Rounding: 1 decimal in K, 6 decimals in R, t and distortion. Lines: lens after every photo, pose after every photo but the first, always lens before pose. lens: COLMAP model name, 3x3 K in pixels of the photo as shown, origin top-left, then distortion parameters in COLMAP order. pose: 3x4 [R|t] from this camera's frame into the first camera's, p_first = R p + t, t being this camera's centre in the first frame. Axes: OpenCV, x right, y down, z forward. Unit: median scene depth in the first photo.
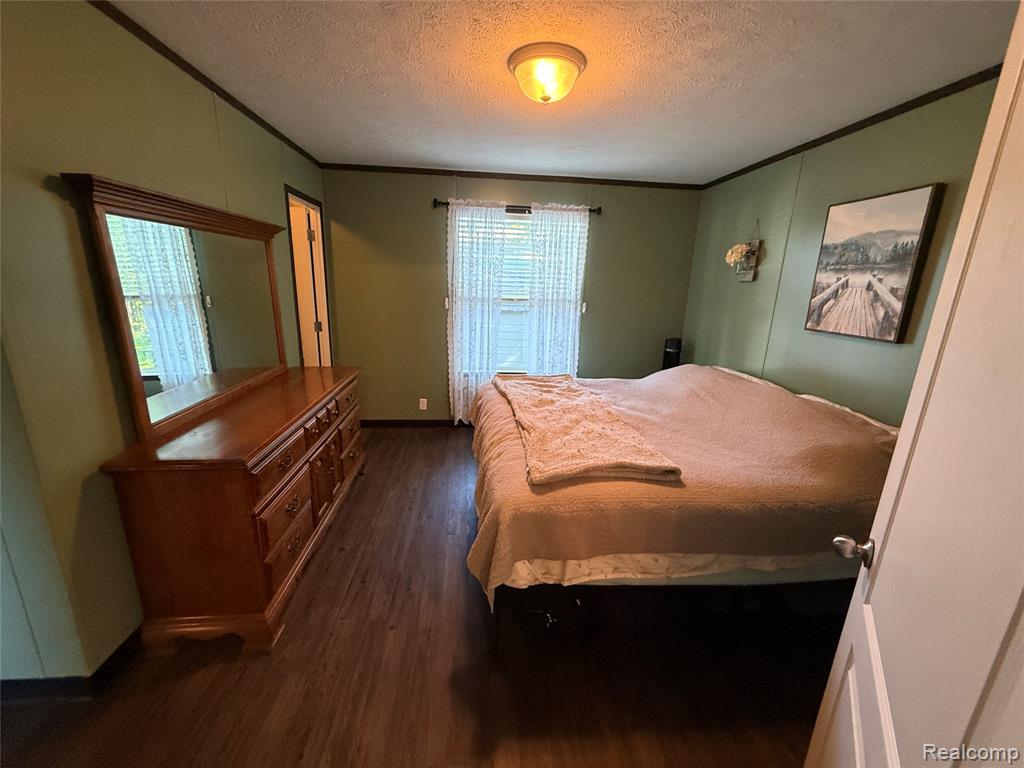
lens RADIAL K [[407.8, 0, 509.7], [0, 407.8, 384.6], [0, 0, 1]] dist [0.000908, -0.000857]
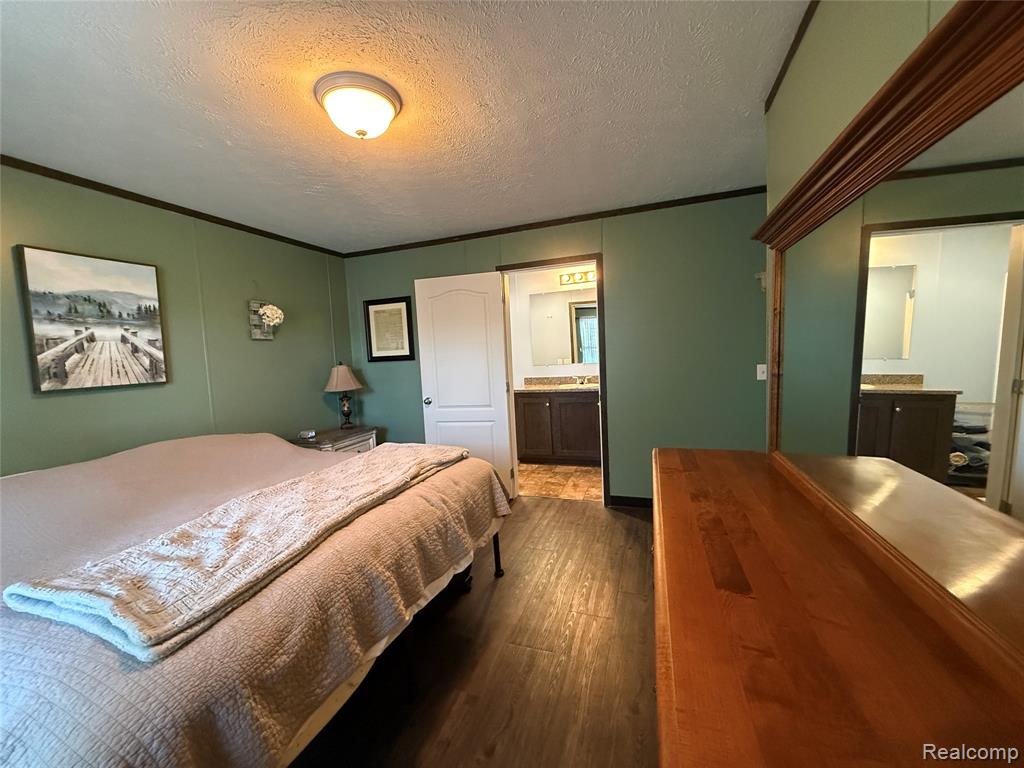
lens RADIAL K [[407.8, 0, 511.6], [0, 407.8, 384.9], [0, 0, 1]] dist [0.000908, -0.000857]
pose [[-0.912407, -0.018729, 0.408855, -0.459029], [0.122278, 0.940855, 0.315975, -0.304270], [-0.390591, 0.338292, -0.856152, 1.388005]]
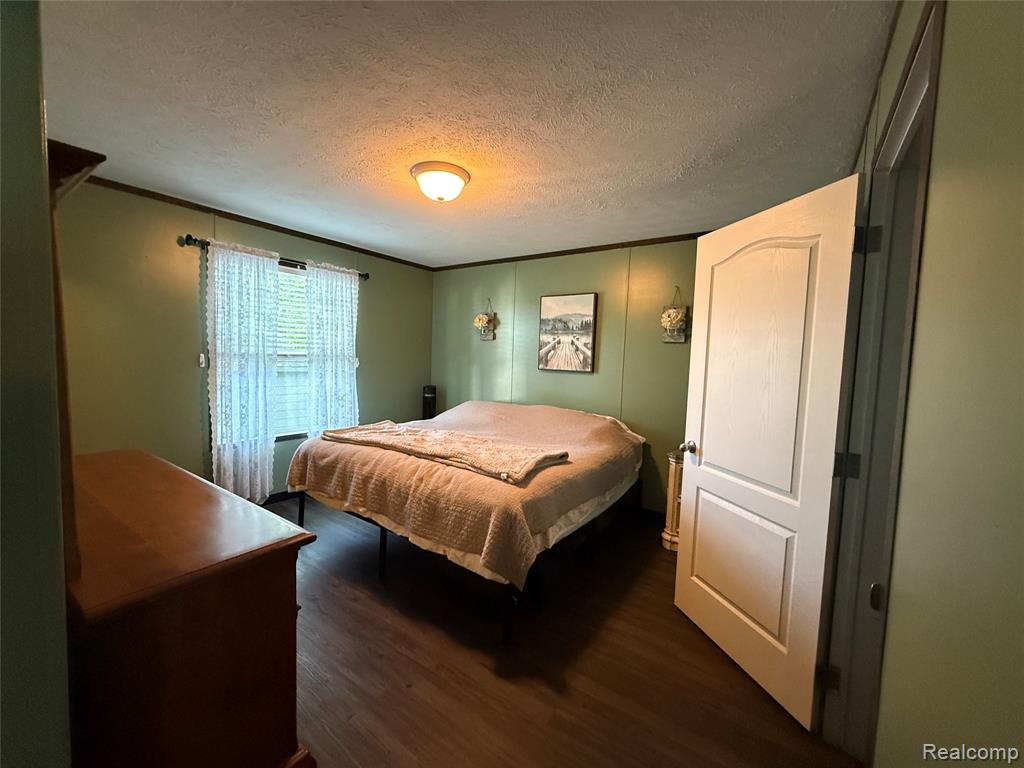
lens RADIAL K [[407.8, 0, 508.0], [0, 407.8, 383.0], [0, 0, 1]] dist [0.000908, -0.000857]
pose [[0.651065, -0.059855, 0.756658, -0.592100], [0.175053, 0.981852, -0.072955, 0.012410], [-0.738560, 0.179953, 0.649728, 0.067164]]
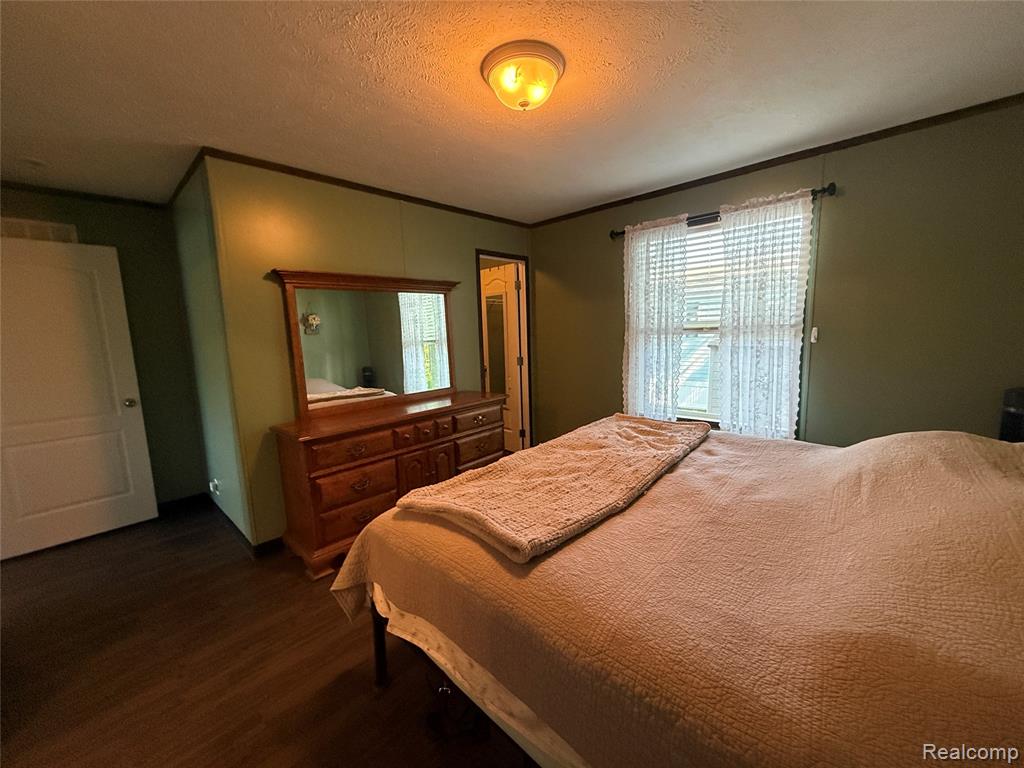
lens RADIAL K [[407.8, 0, 508.8], [0, 407.8, 384.1], [0, 0, 1]] dist [0.000908, -0.000857]
pose [[0.660321, 0.043980, -0.749694, 0.583556], [-0.129550, 0.989989, -0.056030, -0.012067], [0.739725, 0.134121, 0.659408, 0.332215]]
